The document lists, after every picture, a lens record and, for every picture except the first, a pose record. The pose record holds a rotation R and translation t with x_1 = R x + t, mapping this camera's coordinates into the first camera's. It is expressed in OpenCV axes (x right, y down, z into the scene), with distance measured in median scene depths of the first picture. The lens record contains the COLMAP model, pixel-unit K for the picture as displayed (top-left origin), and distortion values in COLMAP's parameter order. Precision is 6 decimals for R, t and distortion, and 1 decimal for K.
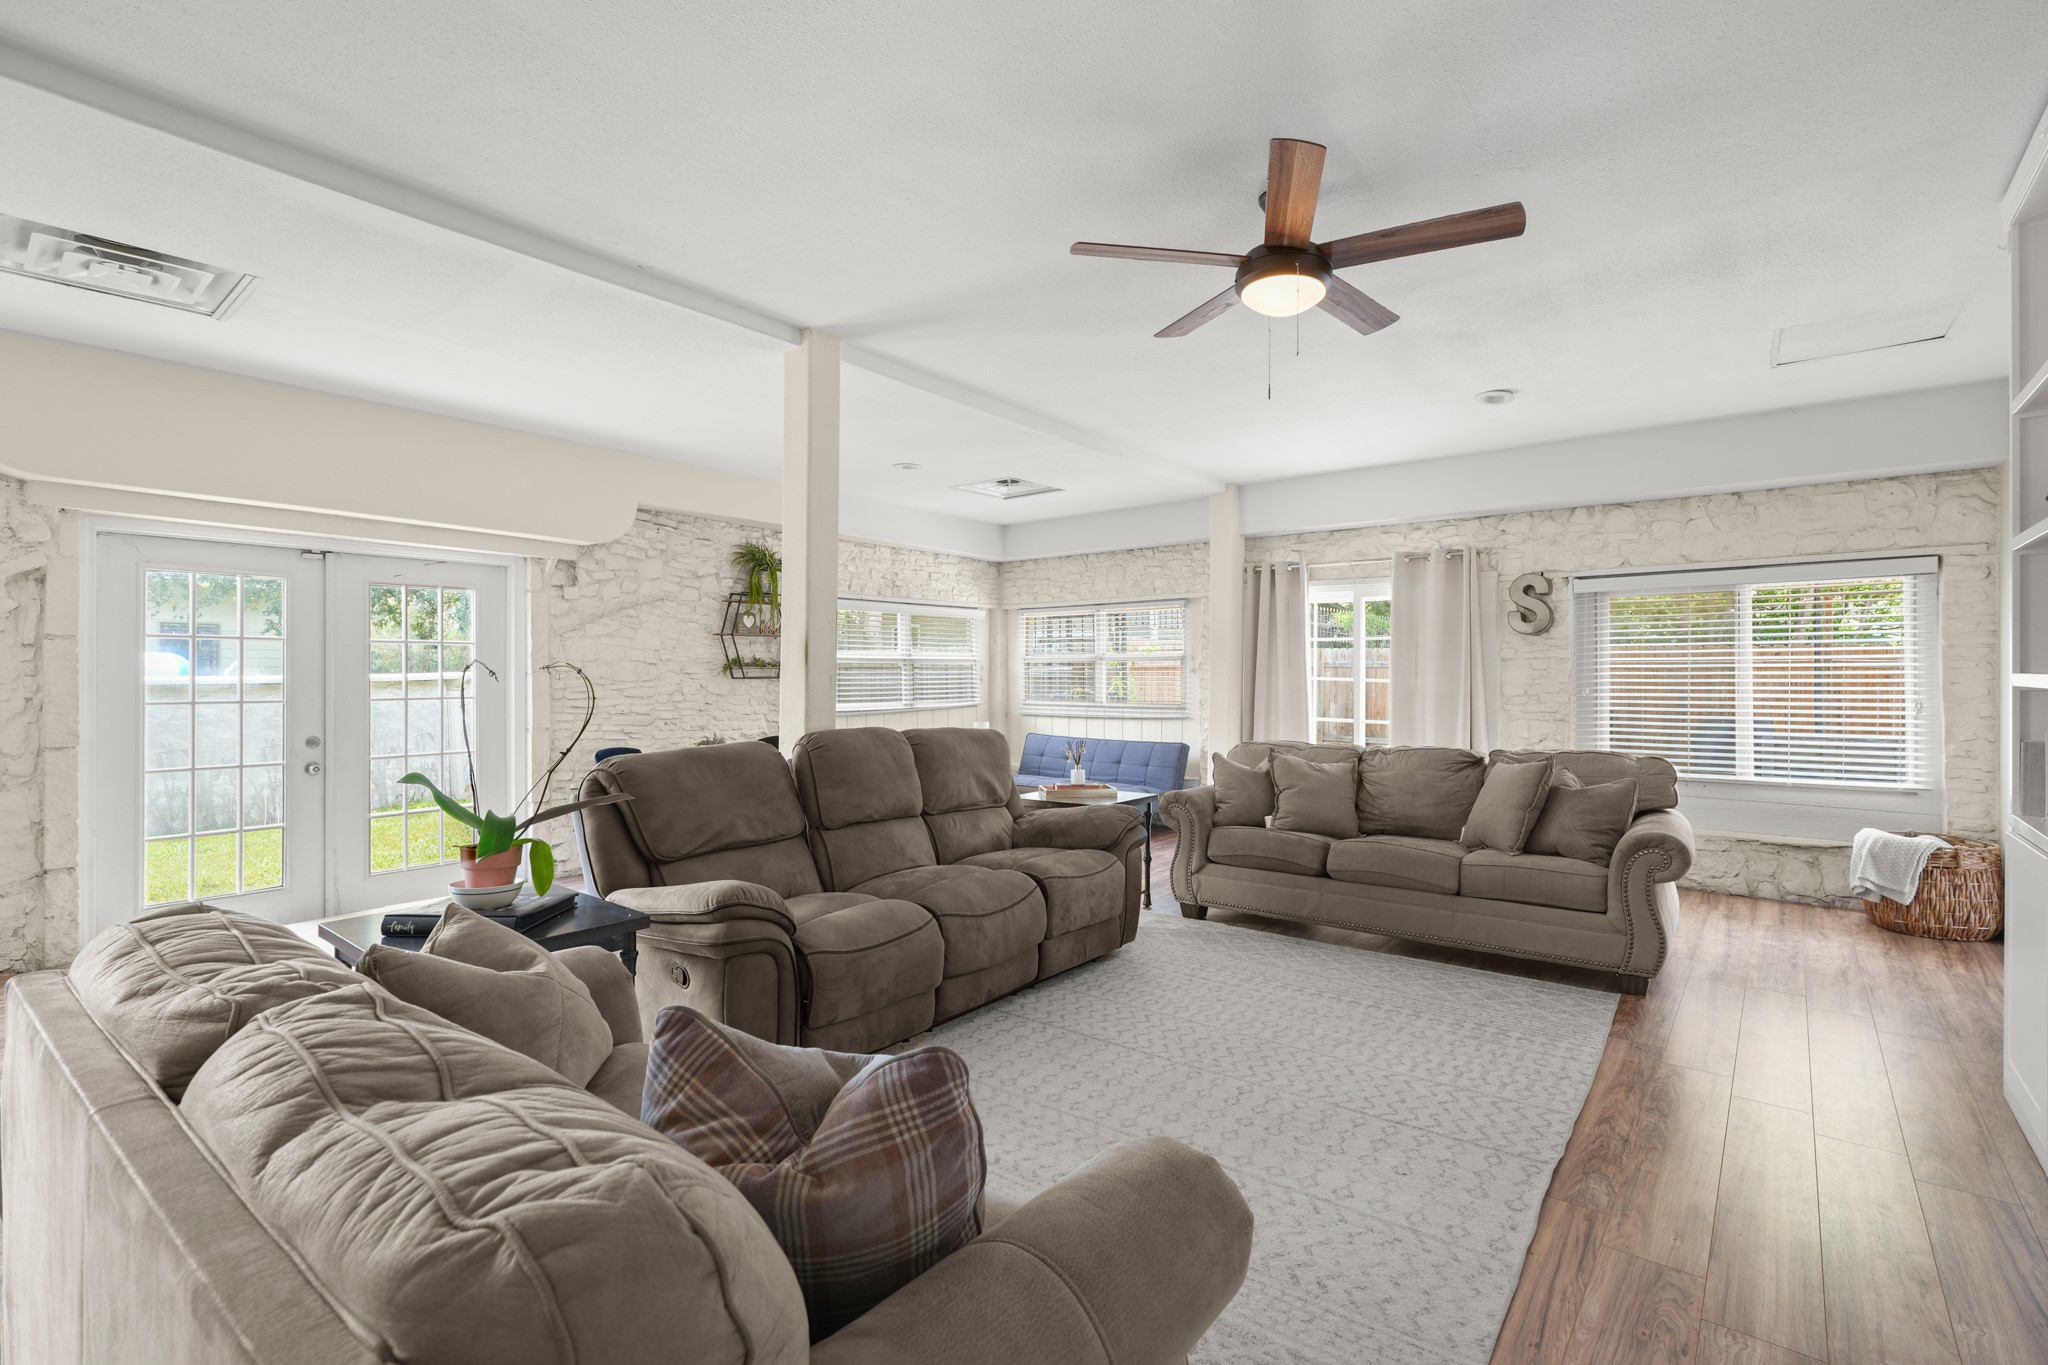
lens RADIAL K [[940.6, 0, 1024.0], [0, 940.6, 682.5], [0, 0, 1]] dist [0.001206, 0.000601]
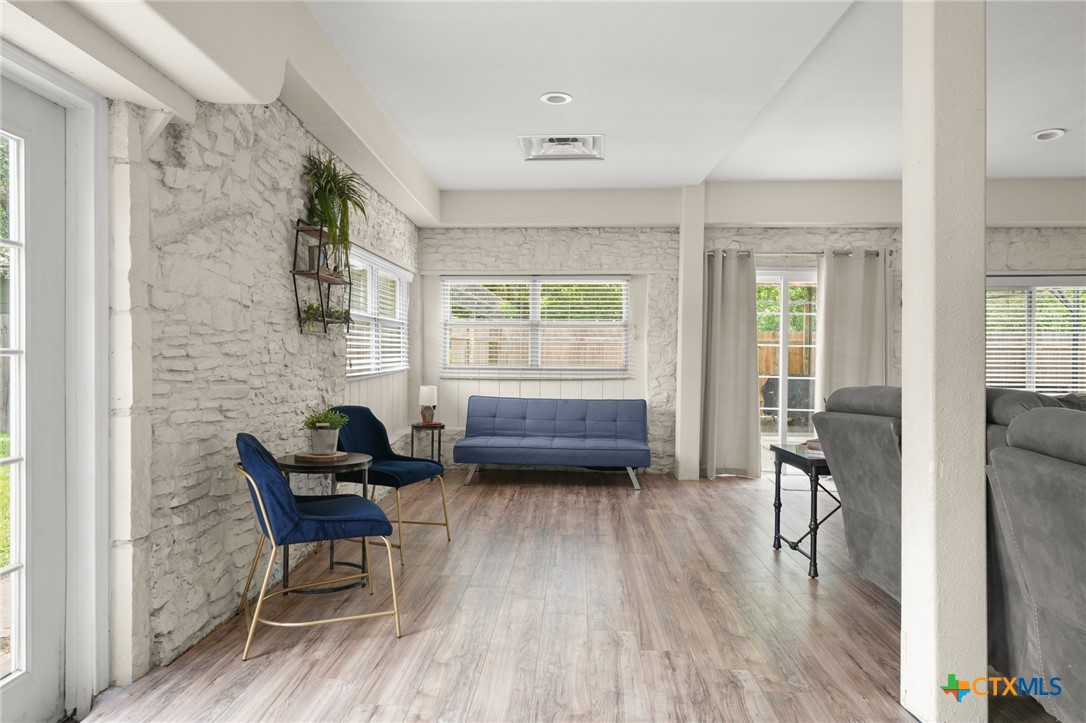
lens RADIAL K [[683.9, 0, 543.0], [0, 683.9, 361.5], [0, 0, 1]] dist [0.002594, 0.000777]
pose [[0.805577, -0.001729, 0.592488, -0.482349], [-0.002015, 0.999982, 0.005659, 0.015239], [-0.592487, -0.005753, 0.805559, 0.450502]]
